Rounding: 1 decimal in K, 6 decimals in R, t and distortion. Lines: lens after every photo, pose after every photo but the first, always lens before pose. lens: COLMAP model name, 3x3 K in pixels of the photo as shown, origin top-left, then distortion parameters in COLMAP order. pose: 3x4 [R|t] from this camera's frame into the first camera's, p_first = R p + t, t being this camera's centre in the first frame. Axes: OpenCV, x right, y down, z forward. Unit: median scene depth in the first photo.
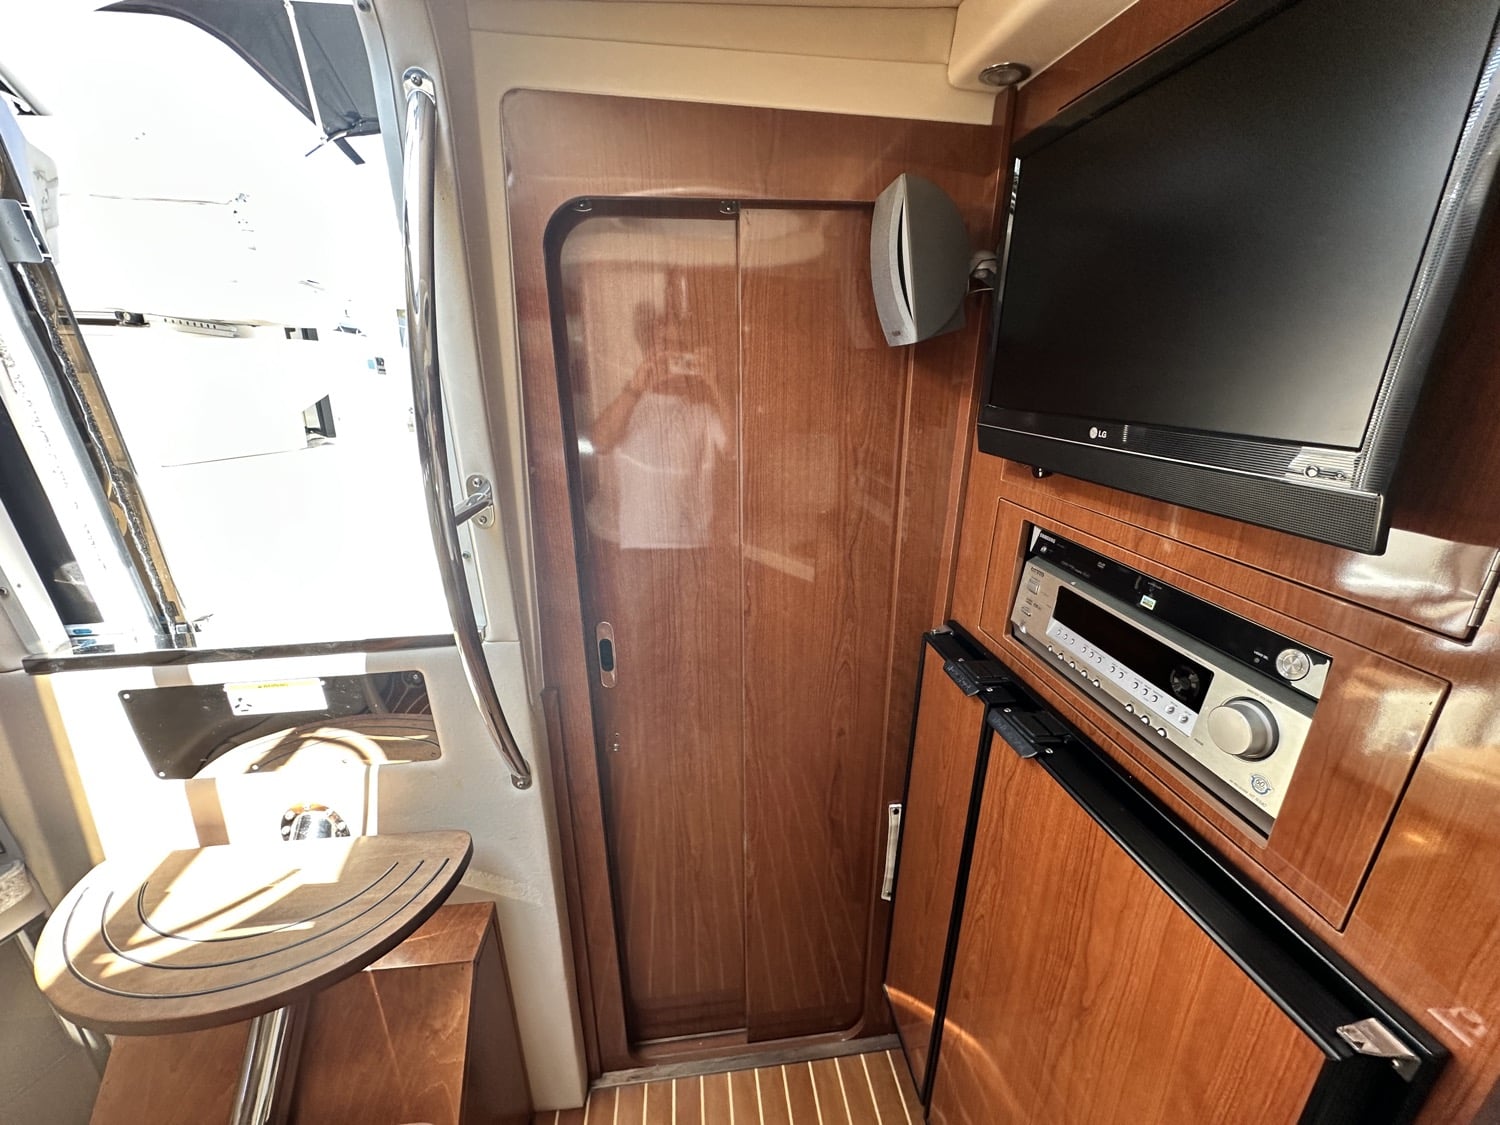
lens RADIAL K [[603.5, 0, 747.8], [0, 603.5, 560.5], [0, 0, 1]] dist [-0.001926, 0.000648]
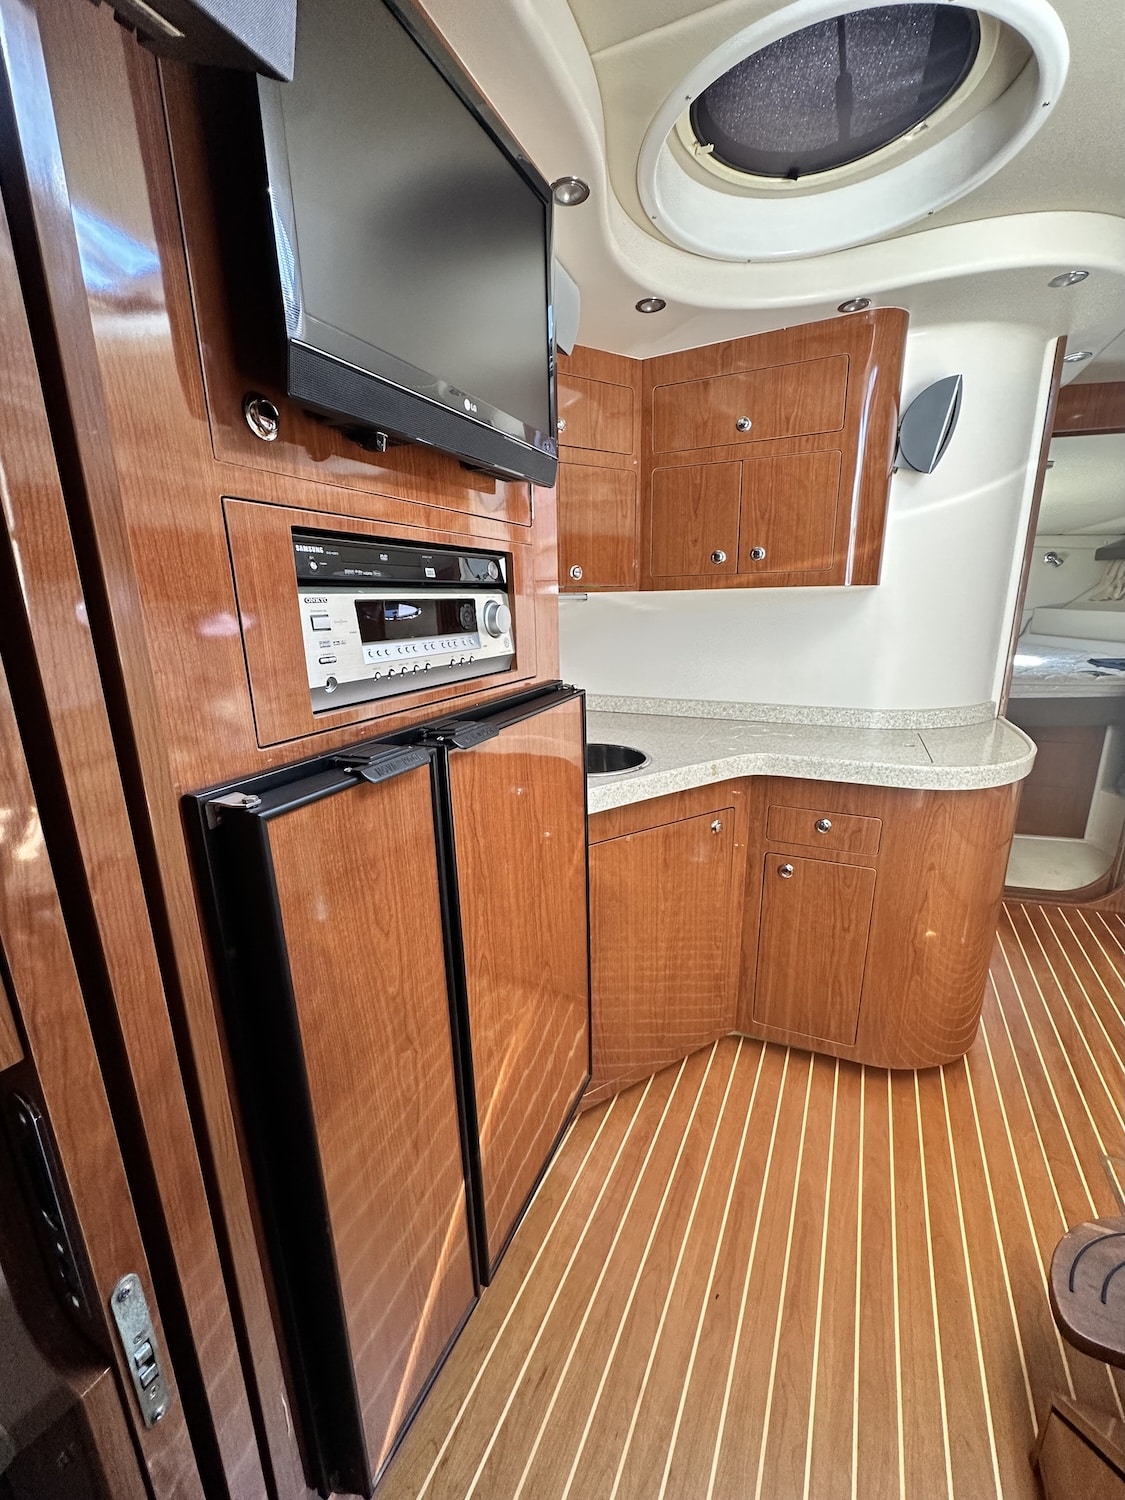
lens RADIAL K [[603.5, 0, 560.5], [0, 603.5, 750.0], [0, 0, 1]] dist [-0.001926, 0.000648]
pose [[-0.837557, -0.132676, 0.529996, -0.247892], [0.176618, 0.852230, 0.492453, -0.186657], [-0.517016, 0.506064, -0.690358, 2.005951]]
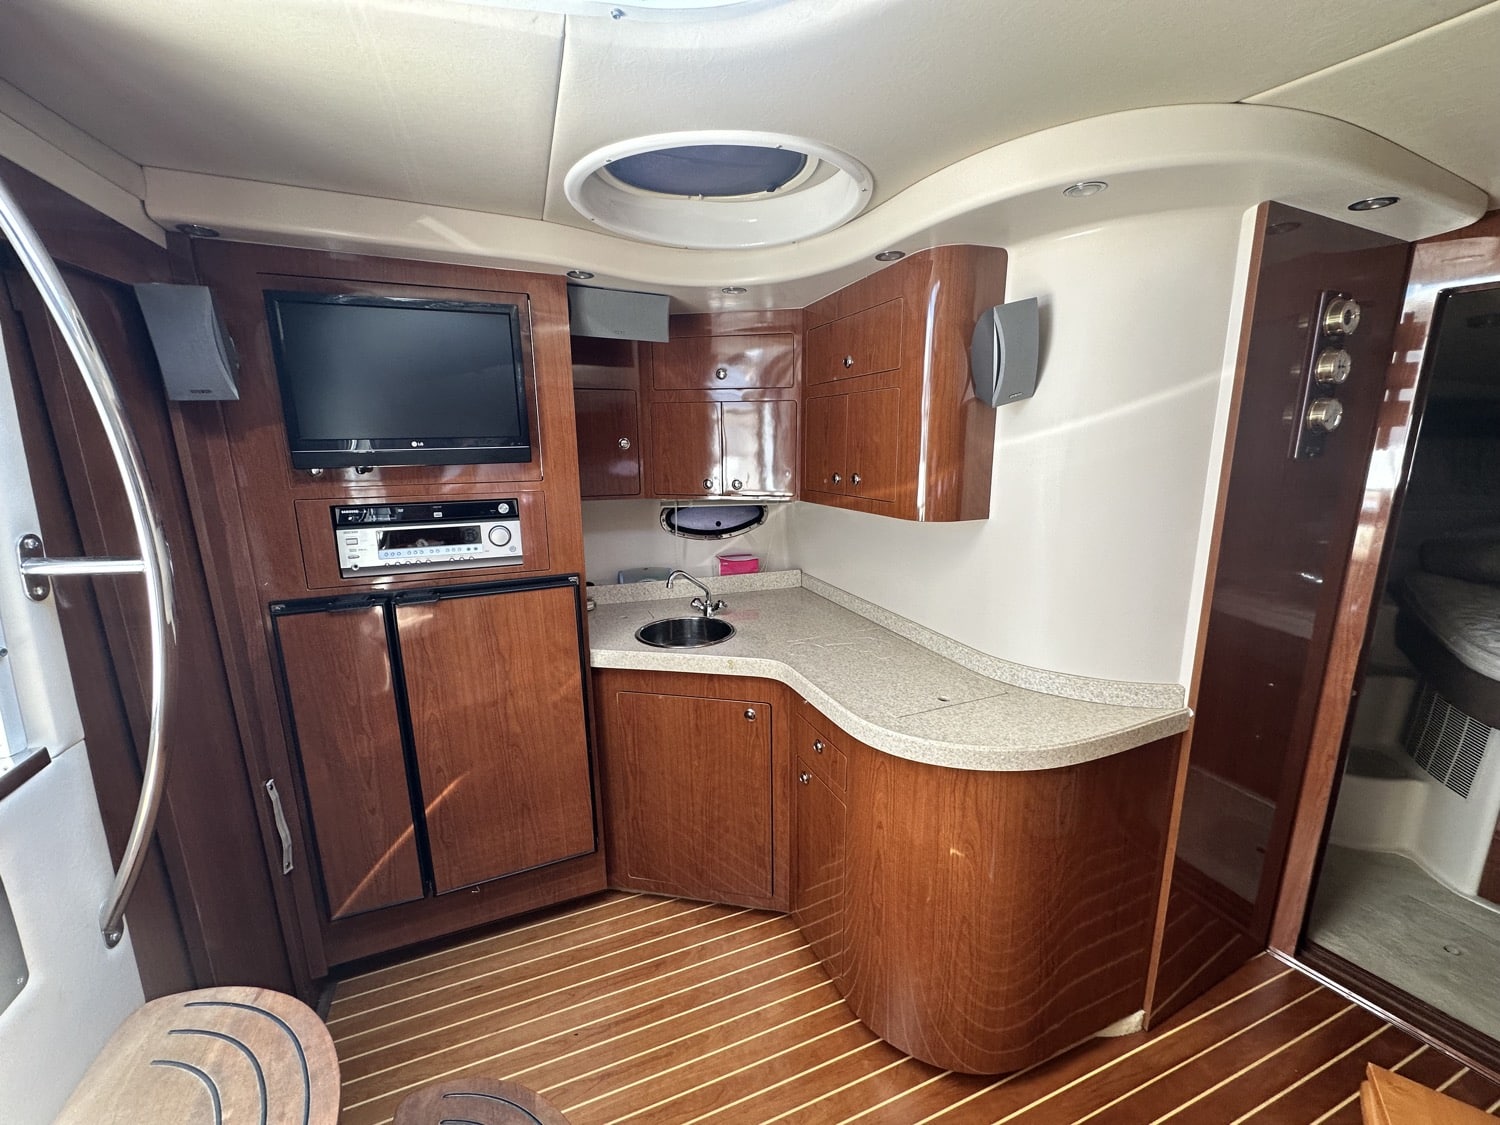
lens RADIAL K [[603.5, 0, 746.7], [0, 603.5, 564.6], [0, 0, 1]] dist [-0.001926, 0.000648]
pose [[-0.238634, -0.214964, 0.947019, -2.047200], [0.309236, 0.907607, 0.283941, -0.053955], [-0.920558, 0.360610, -0.150111, 0.334023]]
